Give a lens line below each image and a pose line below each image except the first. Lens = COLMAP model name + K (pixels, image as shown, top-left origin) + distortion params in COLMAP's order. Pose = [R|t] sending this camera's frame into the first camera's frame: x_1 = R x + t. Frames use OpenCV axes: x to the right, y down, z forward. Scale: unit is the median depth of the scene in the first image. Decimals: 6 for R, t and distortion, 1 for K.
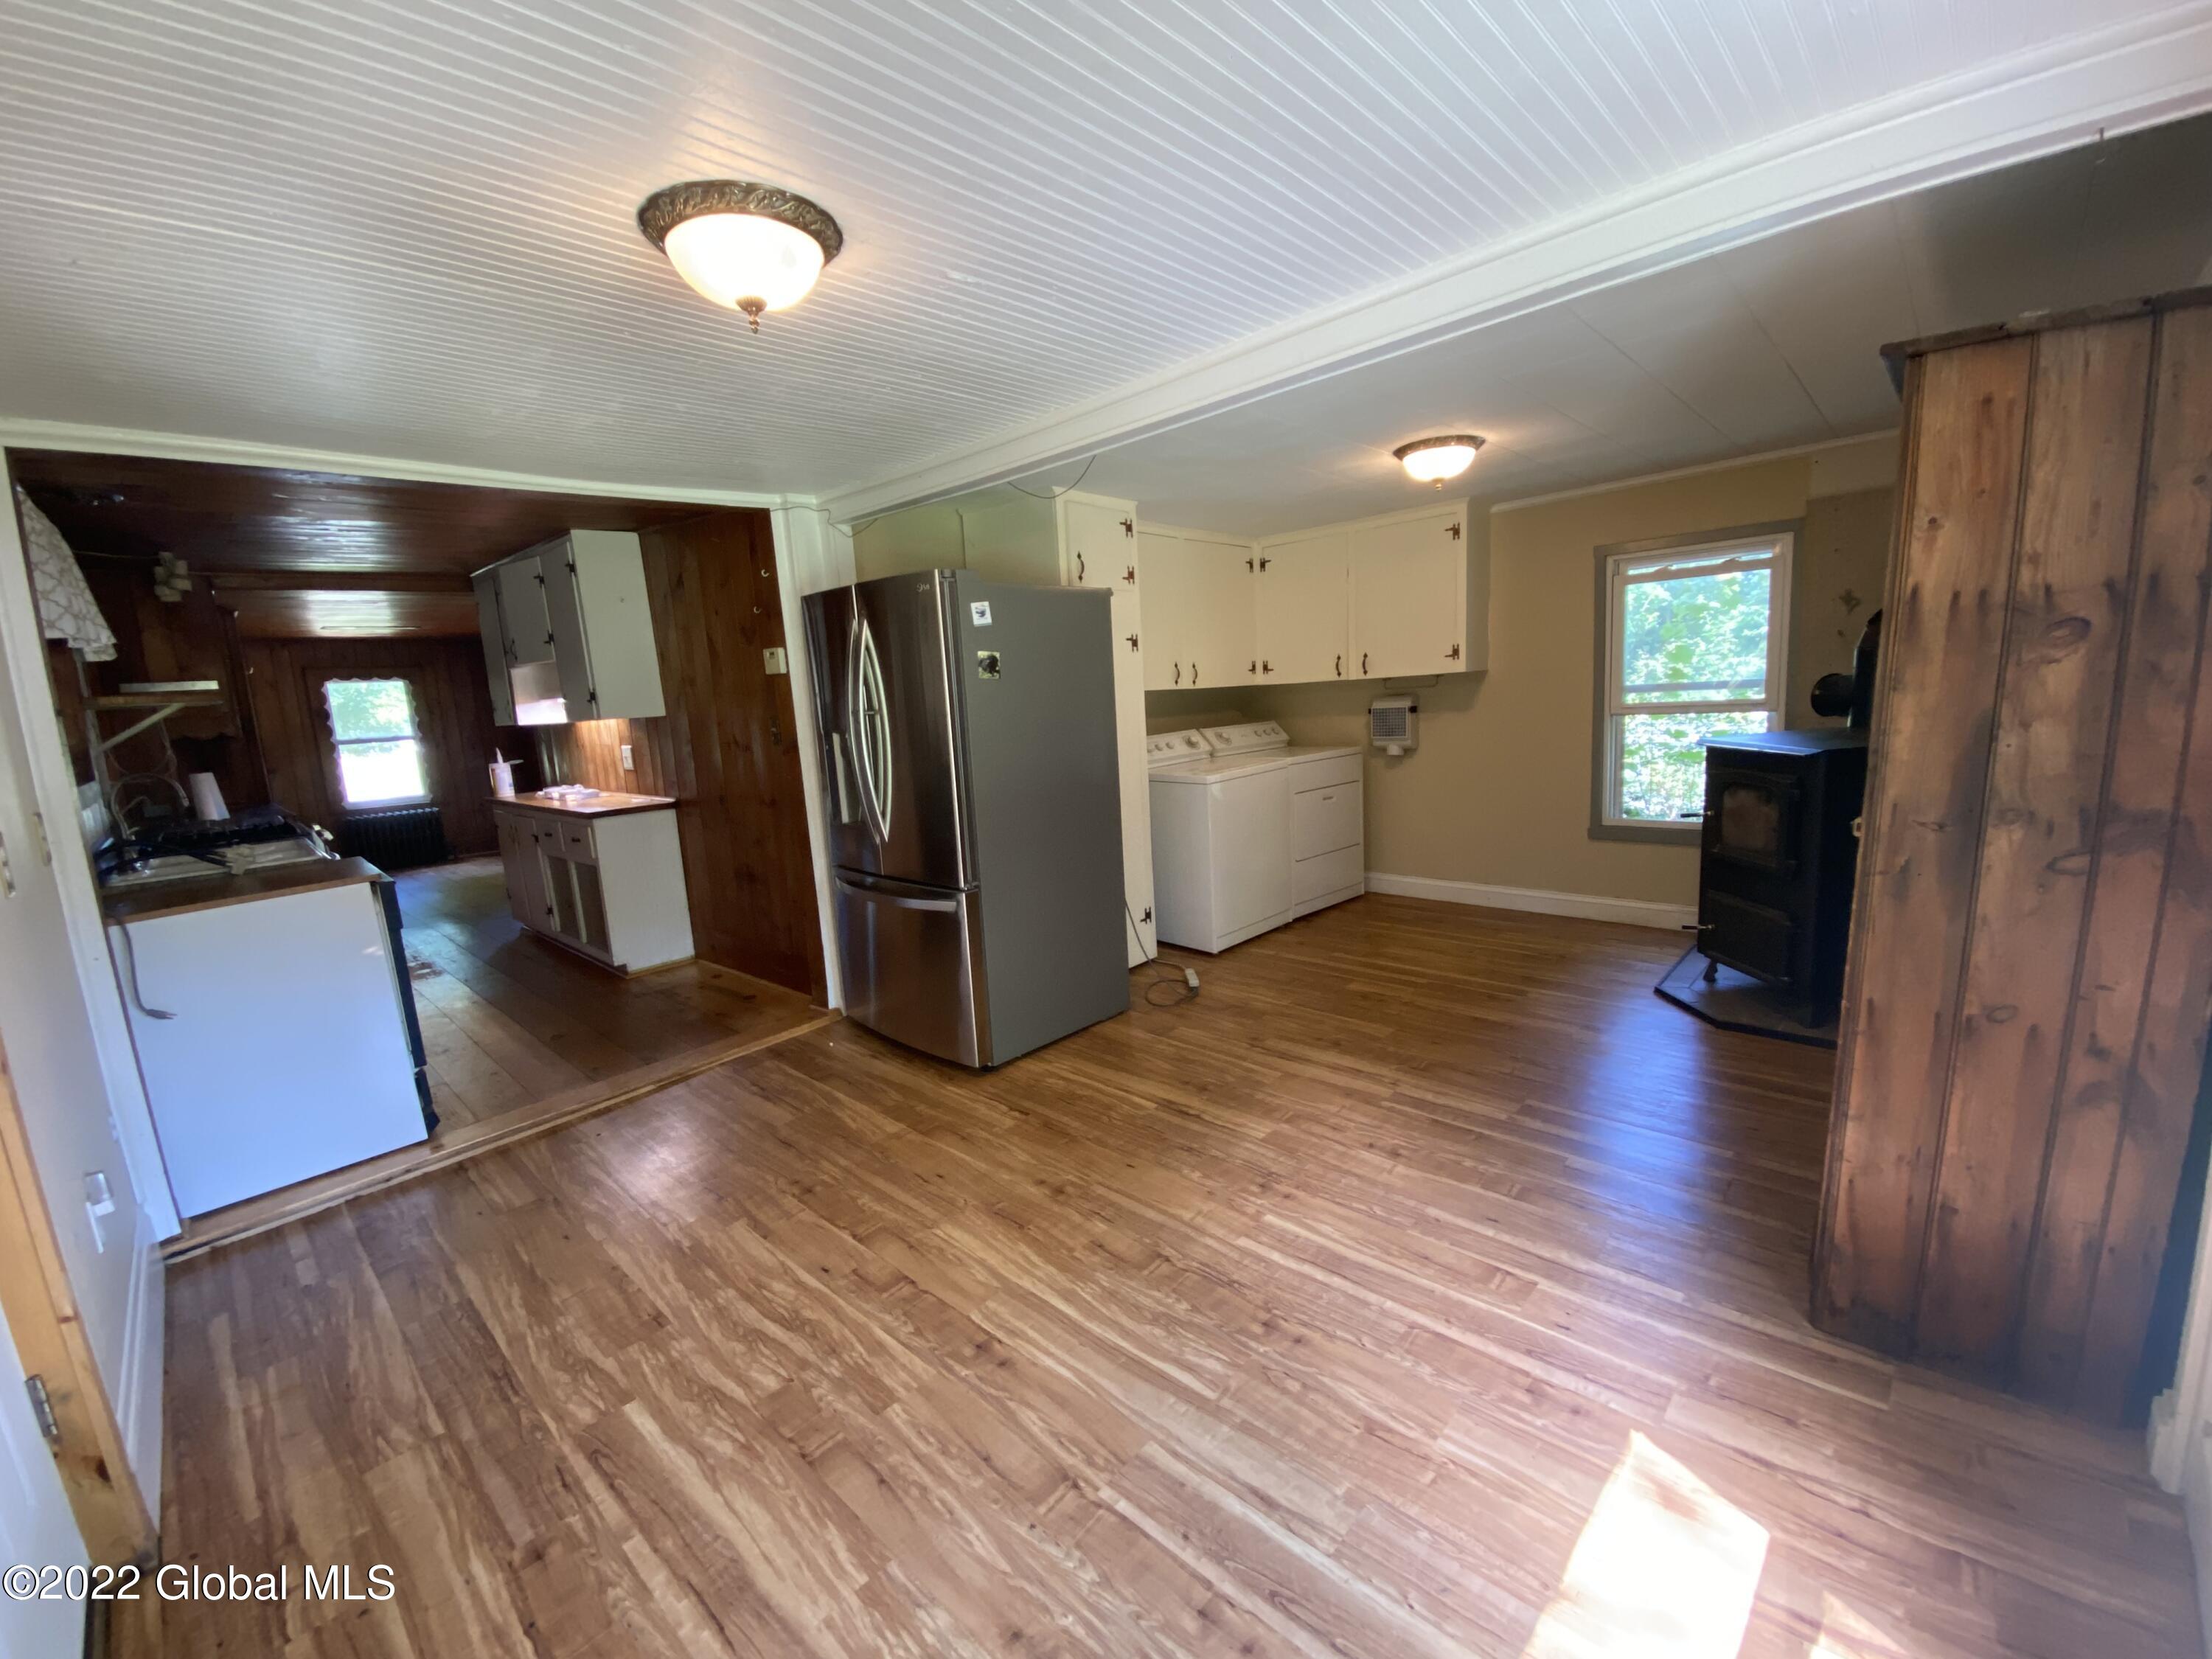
lens RADIAL K [[903.3, 0, 1106.0], [0, 903.3, 829.5], [0, 0, 1]] dist [0.069127, -0.045303]
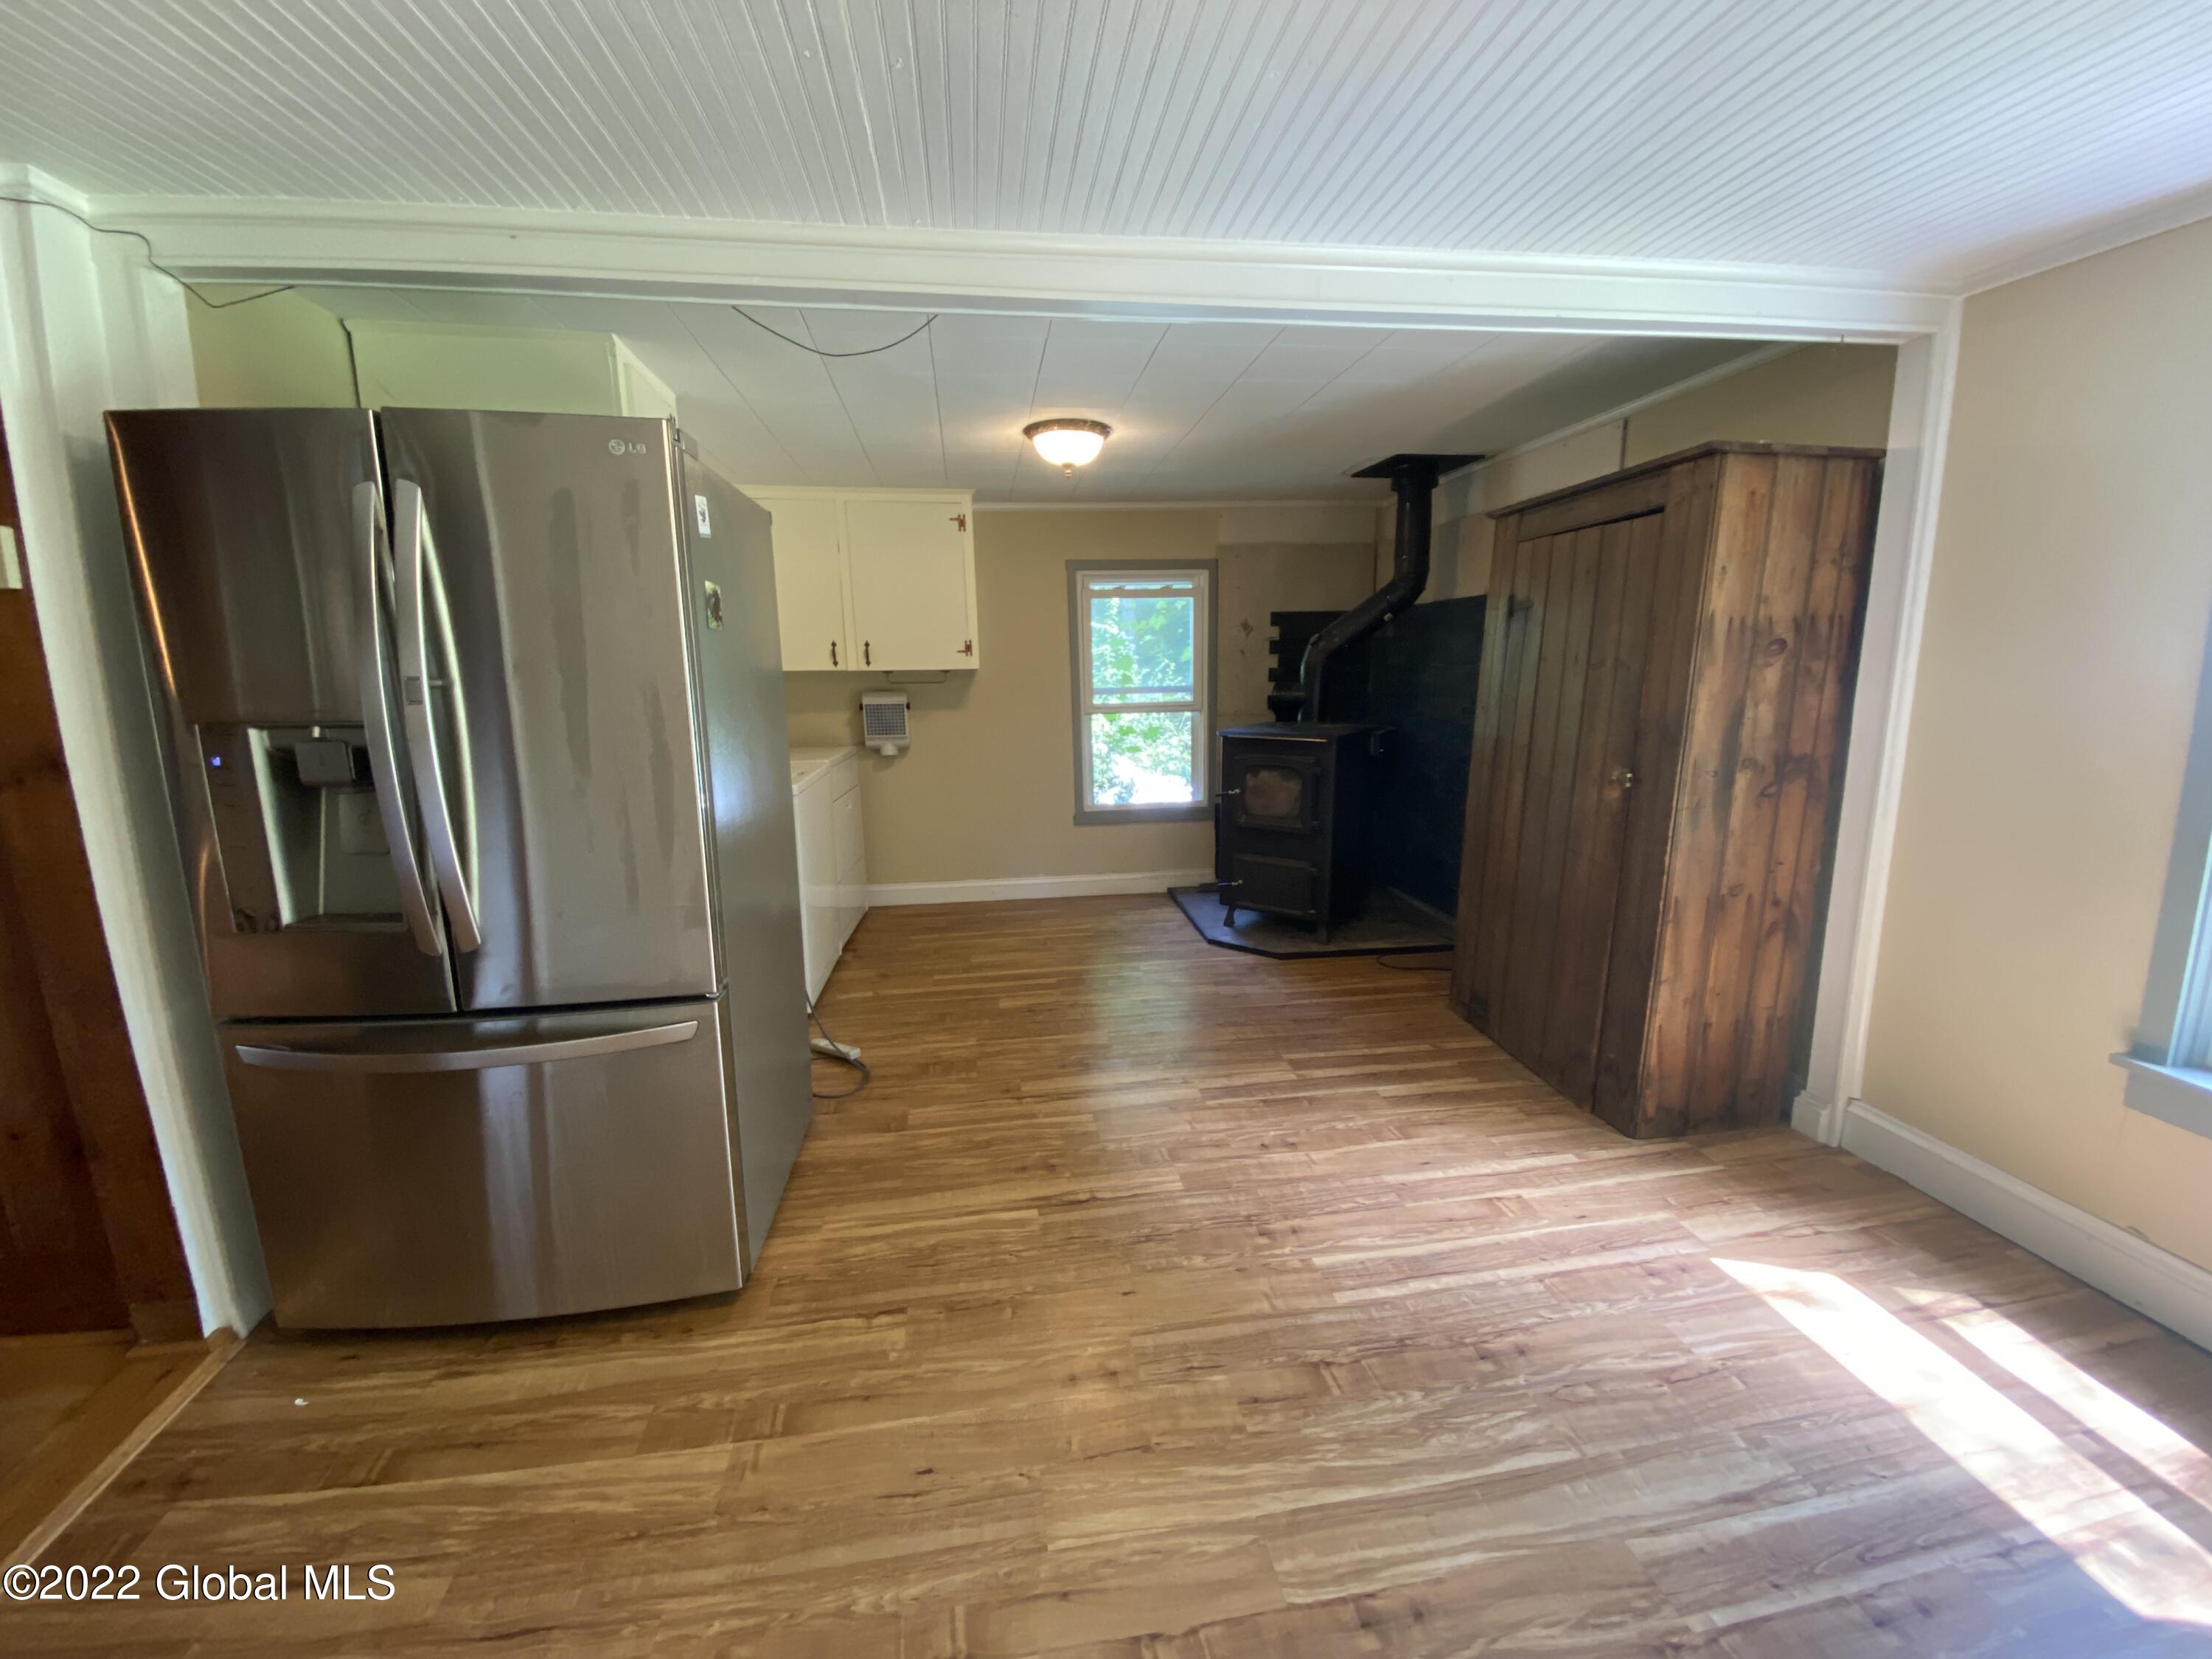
lens RADIAL K [[903.9, 0, 1073.3], [0, 903.9, 832.7], [0, 0, 1]] dist [0.049412, -0.037632]
pose [[0.611194, -0.095561, 0.785691, -0.588546], [0.099756, 0.994069, 0.043305, -0.048922], [-0.785169, 0.051909, 0.617102, 0.577442]]
